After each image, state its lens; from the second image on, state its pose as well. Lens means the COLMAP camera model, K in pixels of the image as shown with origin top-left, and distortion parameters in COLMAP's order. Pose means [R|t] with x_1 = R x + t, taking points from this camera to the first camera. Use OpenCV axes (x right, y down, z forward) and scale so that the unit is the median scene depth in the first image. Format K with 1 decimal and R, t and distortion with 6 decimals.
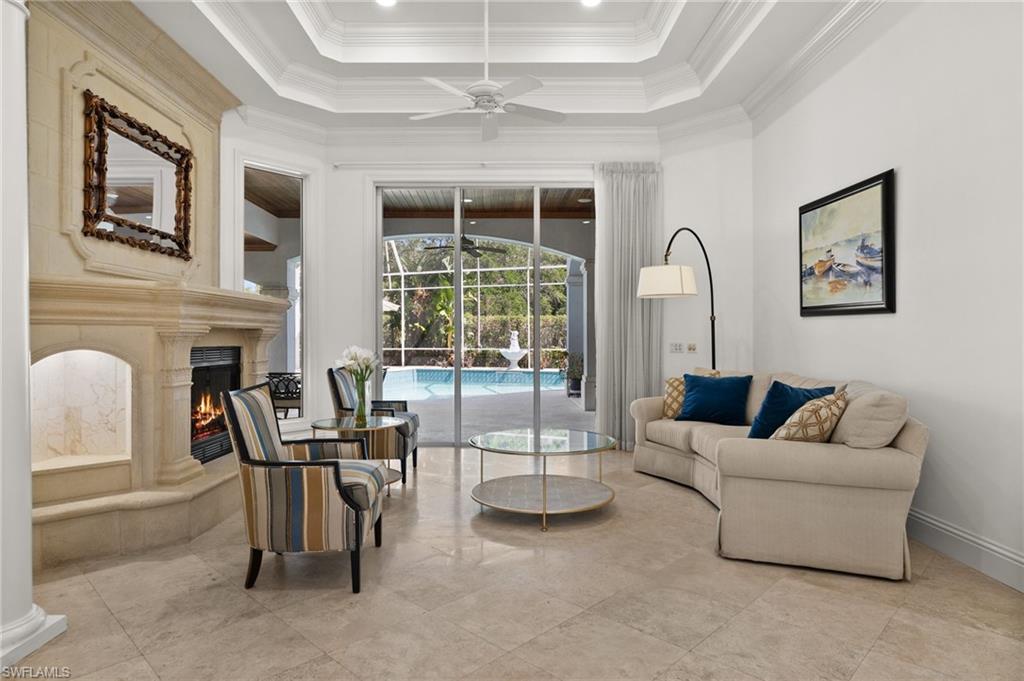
lens RADIAL K [[592.0, 0, 512.0], [0, 592.0, 340.5], [0, 0, 1]] dist [-0.000279, 0.000280]
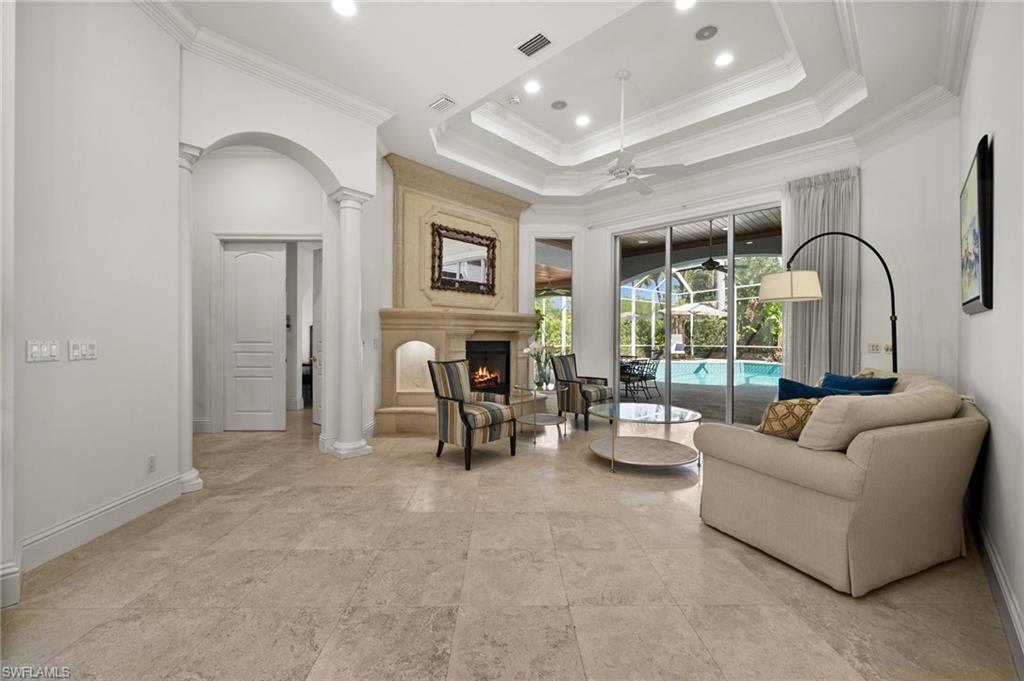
lens RADIAL K [[414.1, 0, 506.8], [0, 414.1, 341.3], [0, 0, 1]] dist [-0.000614, 0.000115]
pose [[0.705647, 0.012697, -0.708450, 0.459727], [-0.009065, 0.999919, 0.008892, -0.000327], [0.708506, 0.000147, 0.705705, 0.091791]]
